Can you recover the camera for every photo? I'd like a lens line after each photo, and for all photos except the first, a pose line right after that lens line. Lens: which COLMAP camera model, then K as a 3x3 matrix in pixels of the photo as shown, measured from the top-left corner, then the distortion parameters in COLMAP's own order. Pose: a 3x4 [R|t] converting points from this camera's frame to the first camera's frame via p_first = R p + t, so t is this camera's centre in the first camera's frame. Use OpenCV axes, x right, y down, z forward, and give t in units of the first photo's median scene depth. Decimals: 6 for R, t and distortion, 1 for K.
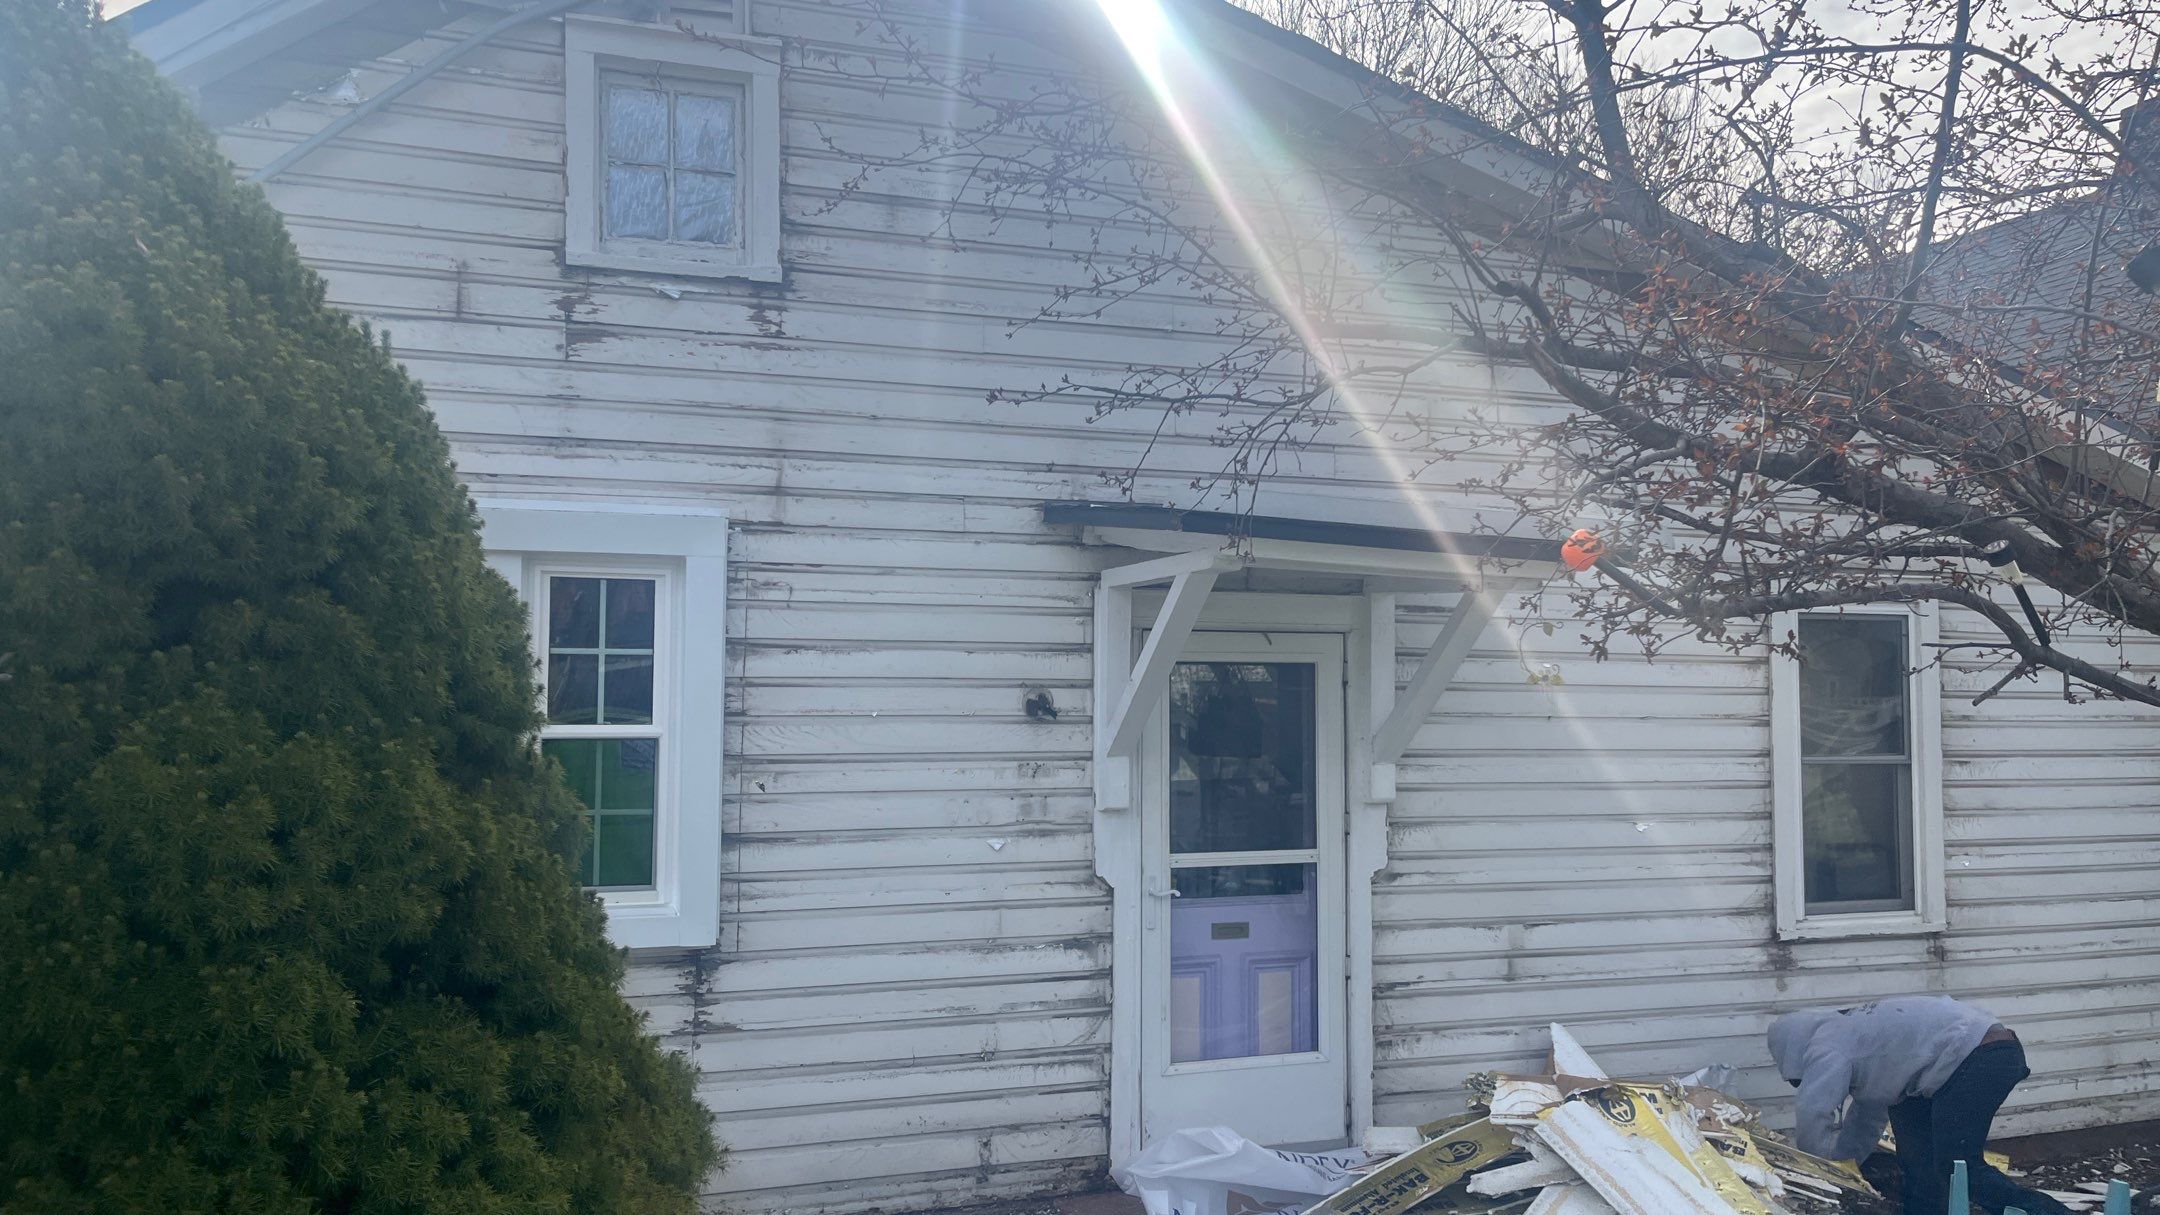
lens RADIAL K [[1639.2, 0, 1088.1], [0, 1639.2, 612.3], [0, 0, 1]] dist [0.067683, -0.084718]
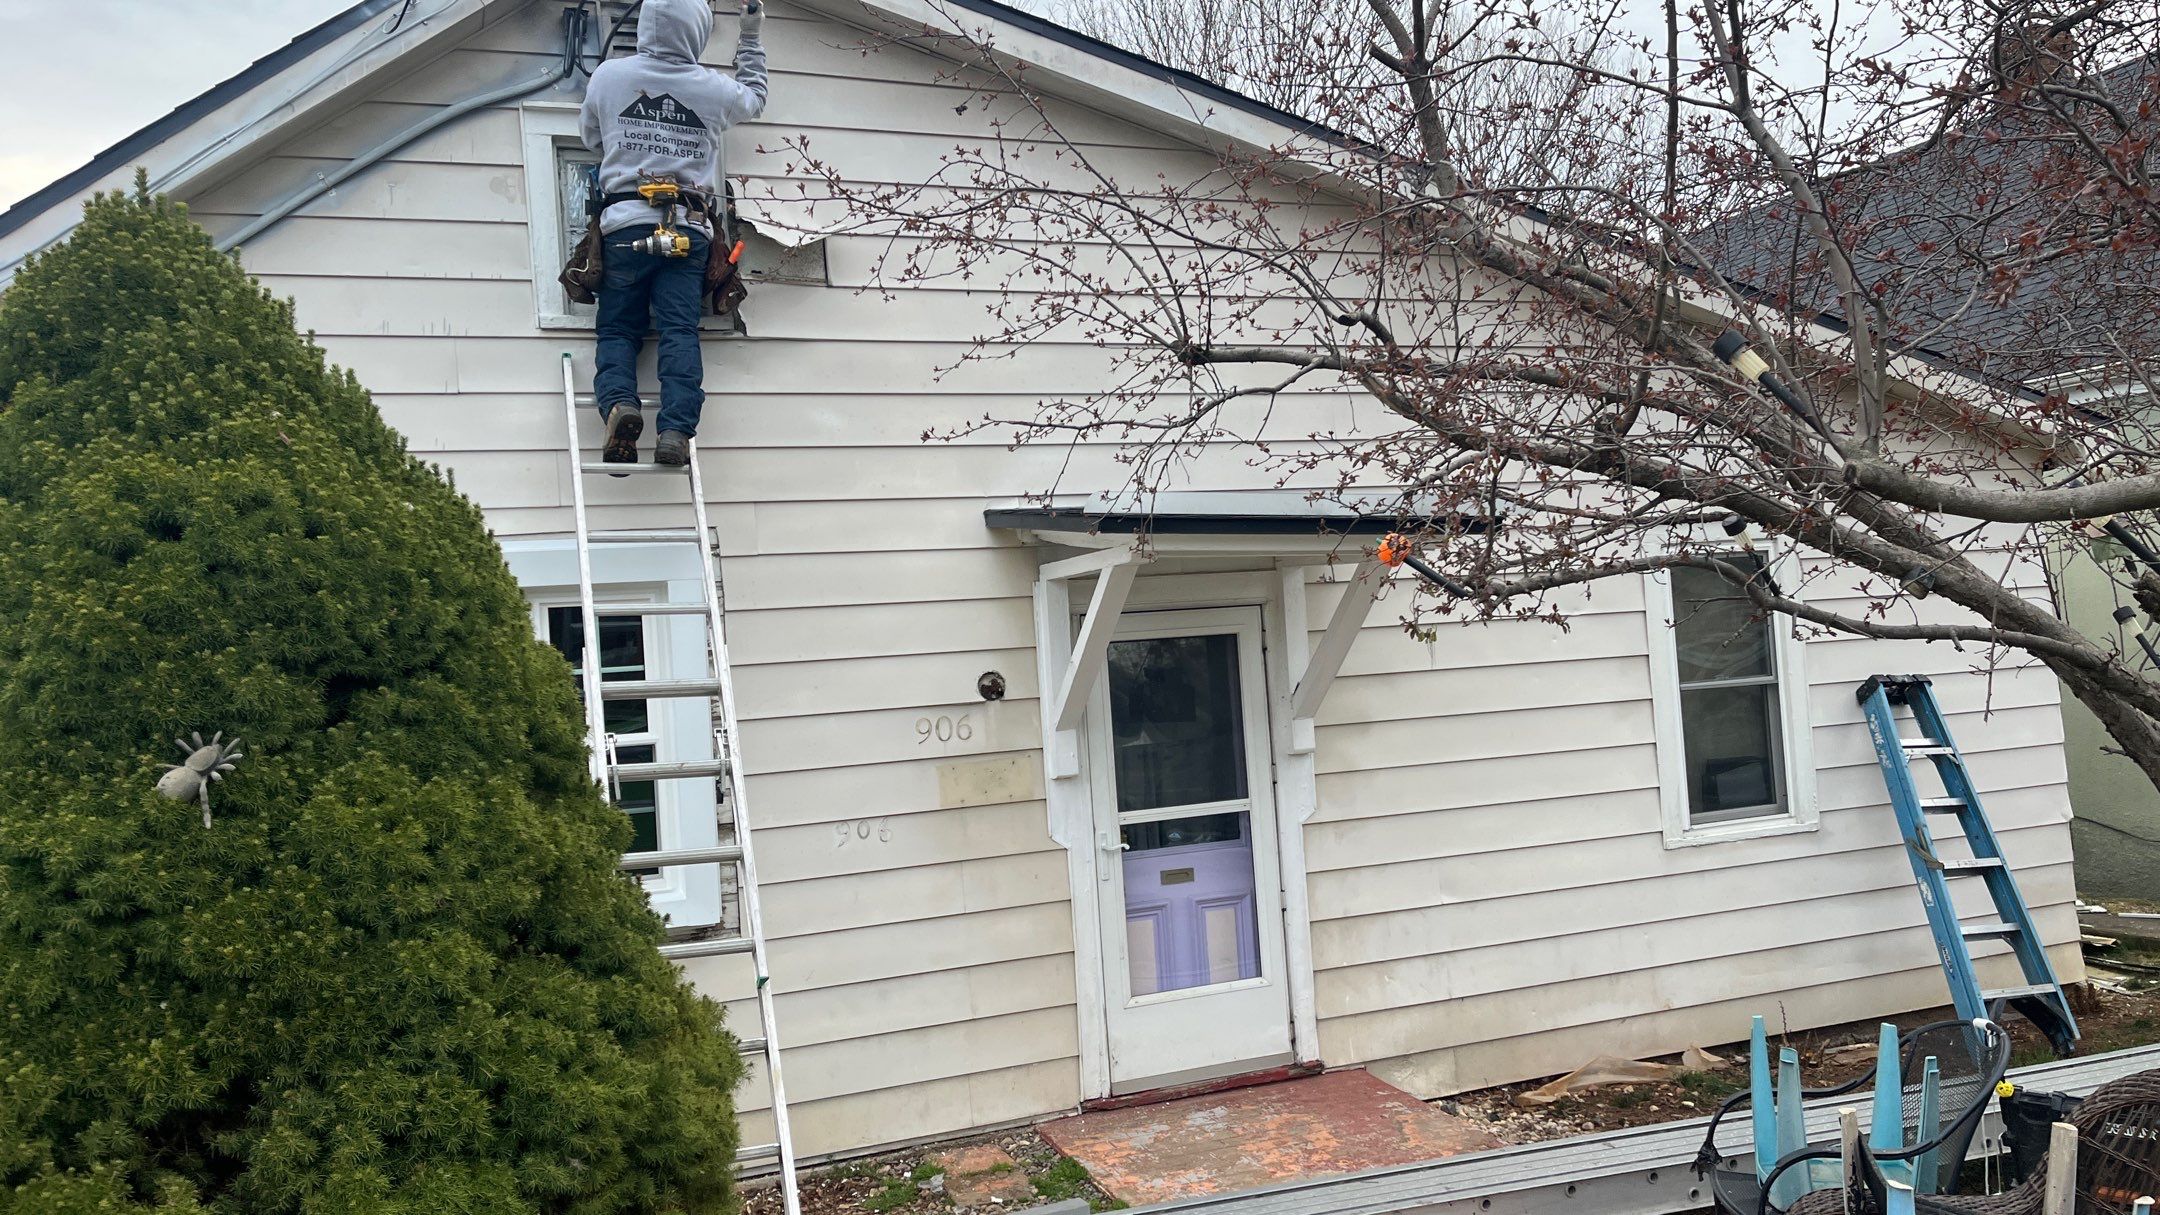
lens RADIAL K [[1639.2, 0, 1103.1], [0, 1639.2, 607.5], [0, 0, 1]] dist [0.067683, -0.084718]
pose [[0.997167, -0.070565, 0.026064, 0.022326], [0.070029, 0.997325, 0.020937, -0.019169], [-0.027472, -0.019053, 0.999441, -0.134684]]
